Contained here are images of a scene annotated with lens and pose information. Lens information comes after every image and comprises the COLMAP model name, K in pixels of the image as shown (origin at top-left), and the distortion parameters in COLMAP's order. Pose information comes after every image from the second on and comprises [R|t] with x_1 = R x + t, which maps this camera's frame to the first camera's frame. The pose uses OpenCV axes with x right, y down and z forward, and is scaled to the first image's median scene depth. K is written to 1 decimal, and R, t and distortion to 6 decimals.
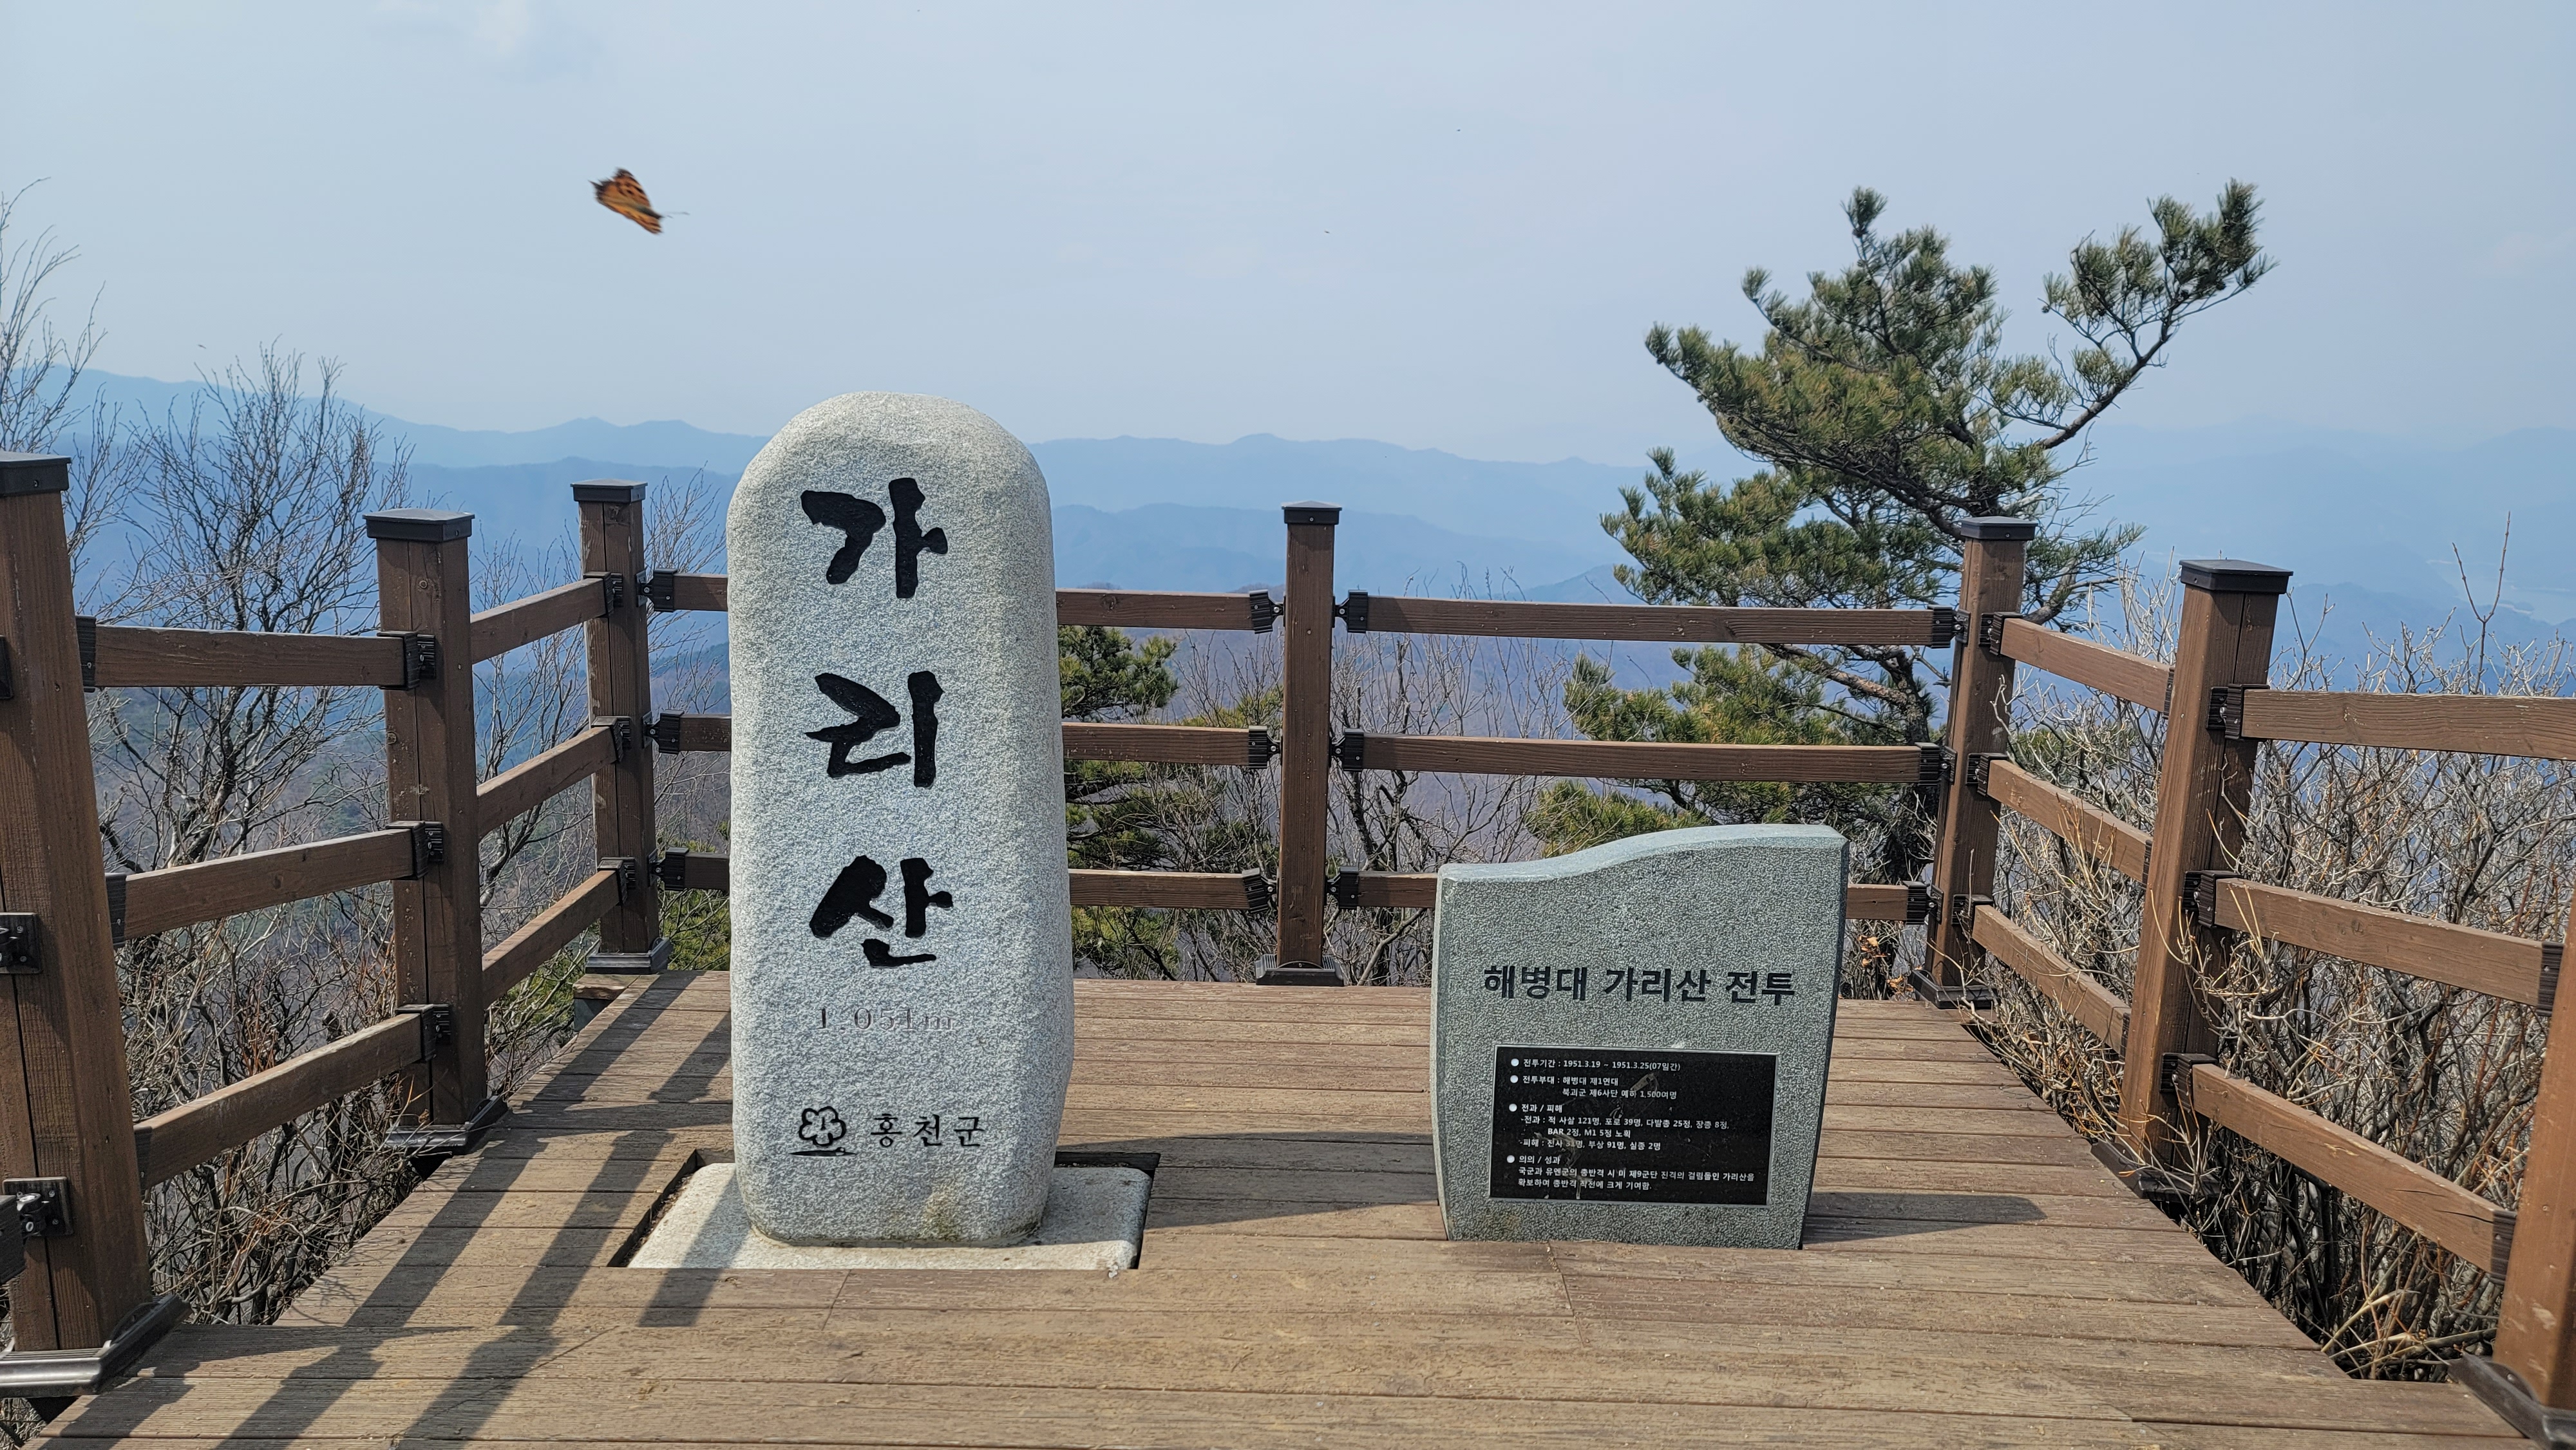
lens RADIAL K [[1850.5, 0, 1291.3], [0, 1850.5, 730.7], [0, 0, 1]] dist [-0.006567, 0.000689]
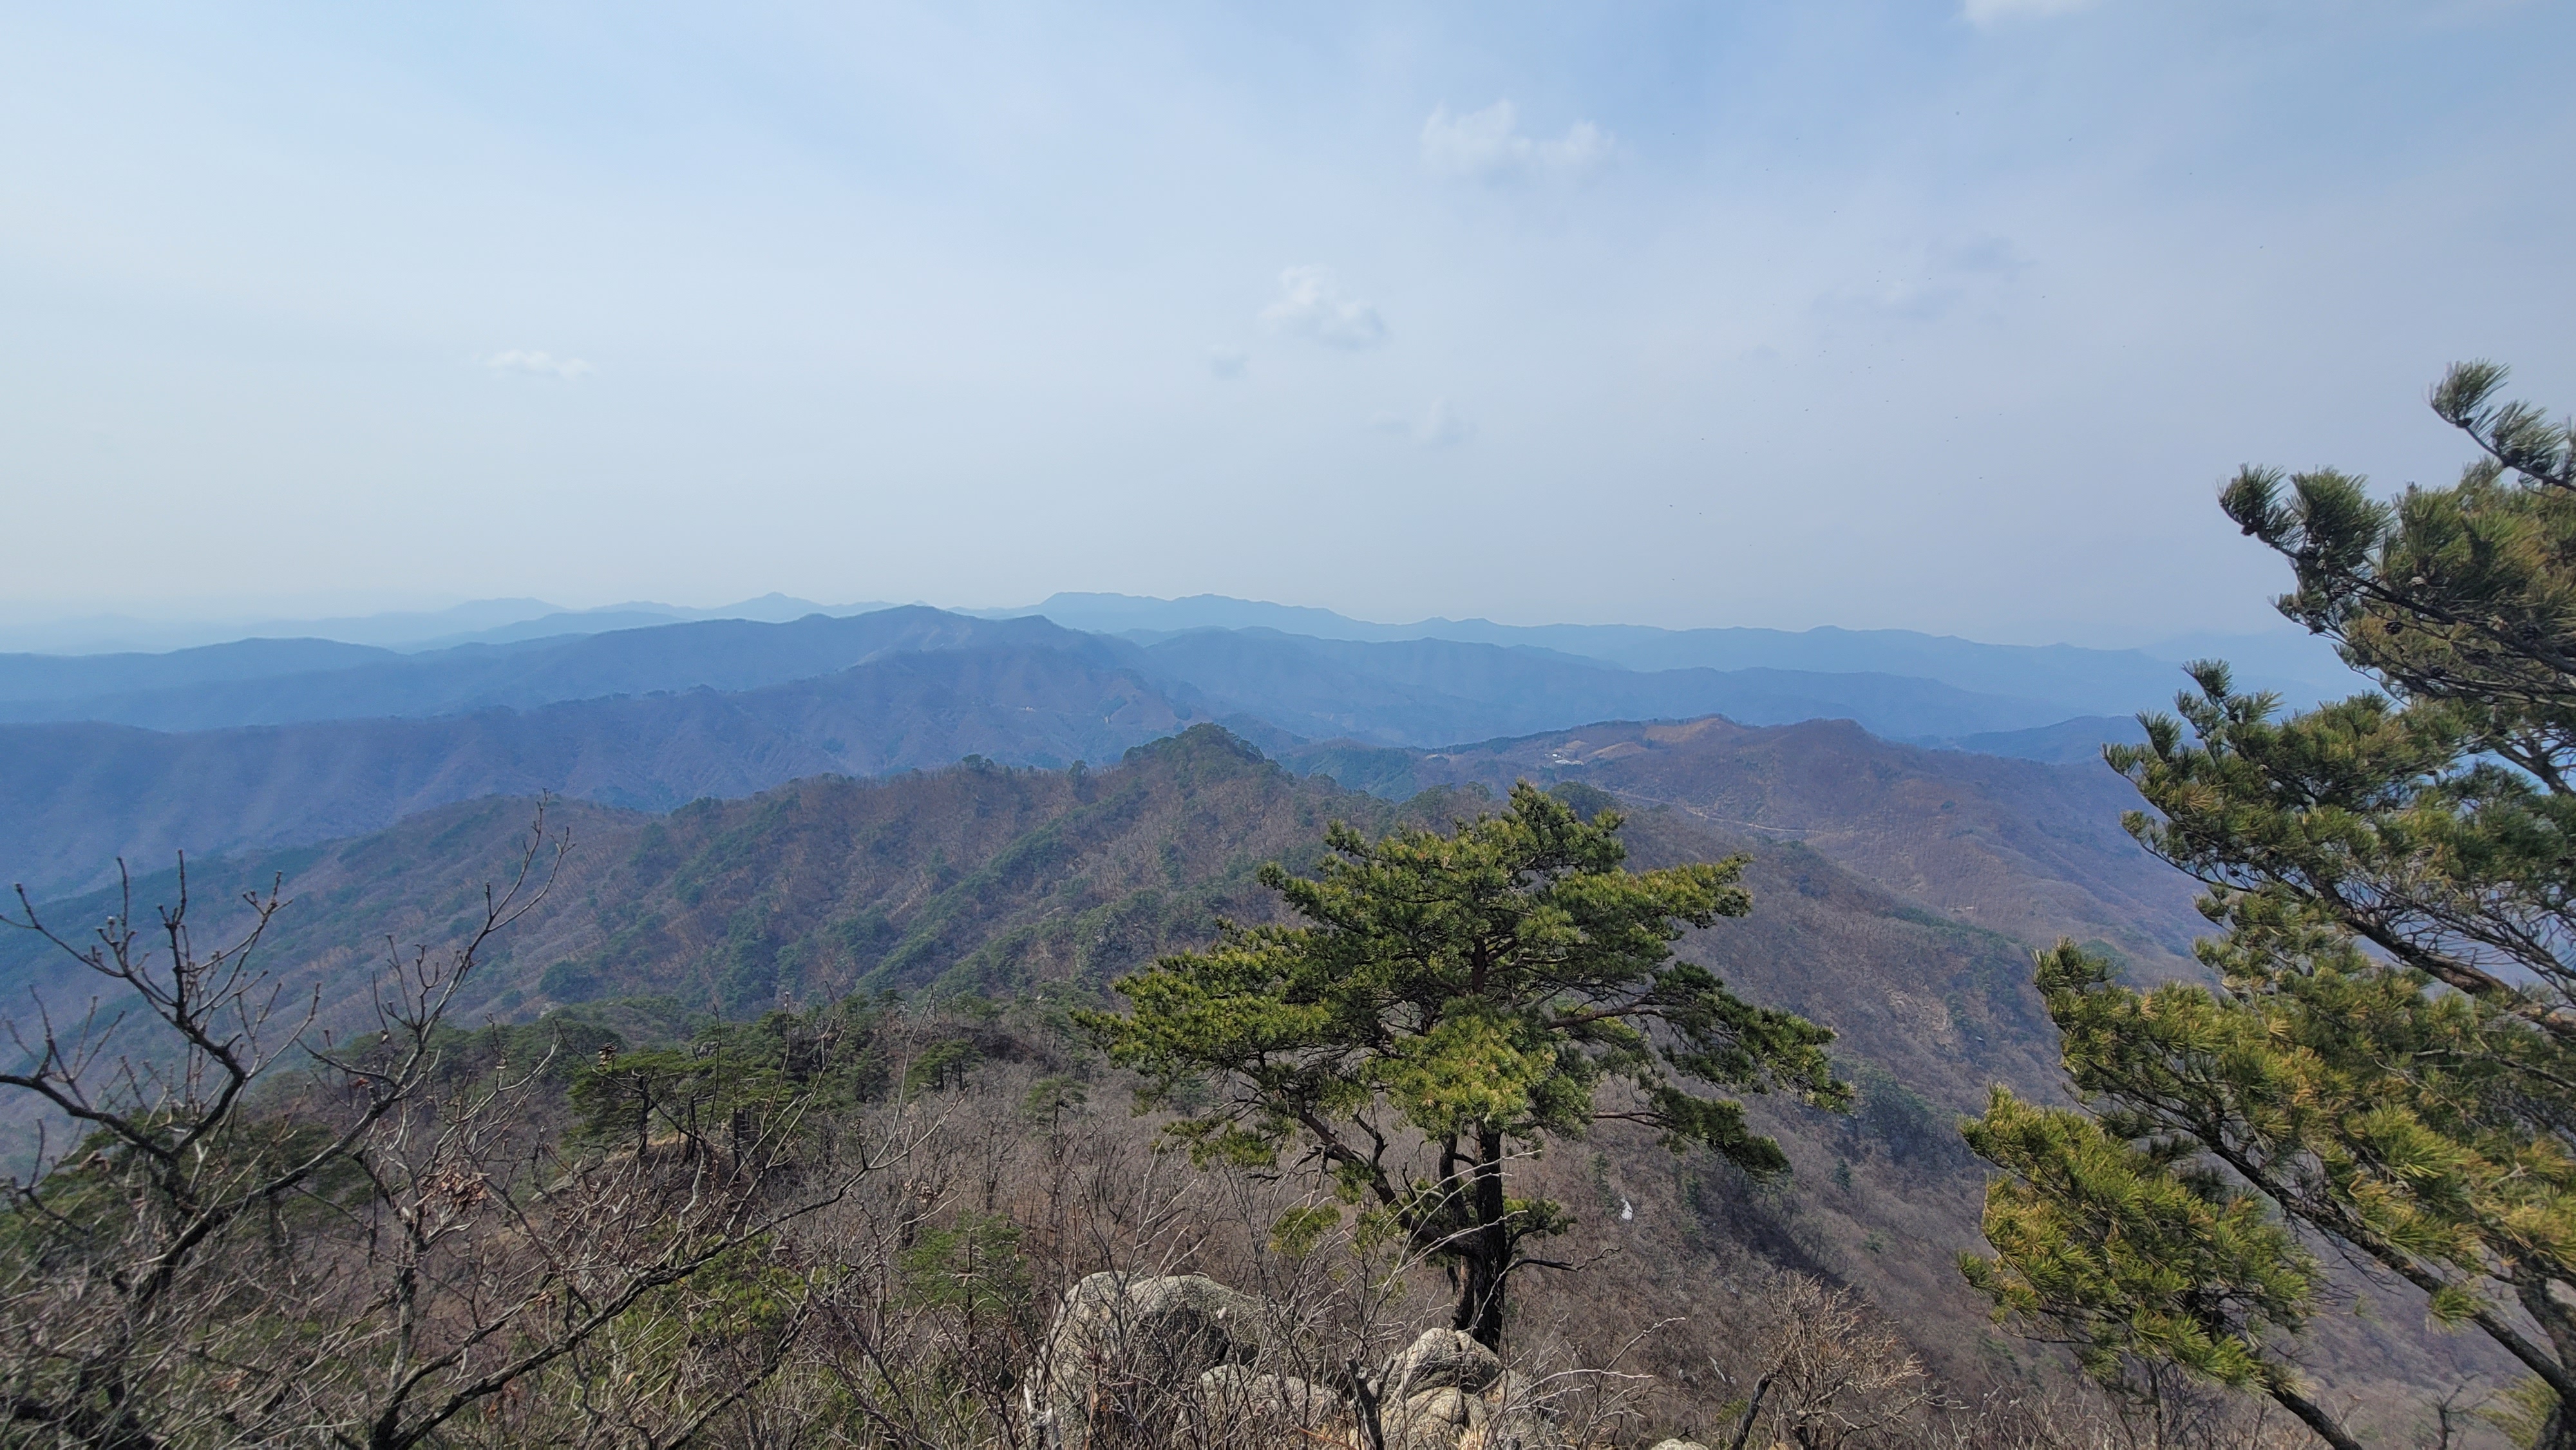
lens RADIAL K [[1049.7, 0, 1293.9], [0, 1049.7, 731.1], [0, 0, 1]] dist [-0.001430, 0.000016]
pose [[0.885258, 0.051356, -0.462257, 0.070920], [-0.078327, 0.996152, -0.039332, -0.080356], [0.458458, 0.071026, 0.885874, 0.463694]]
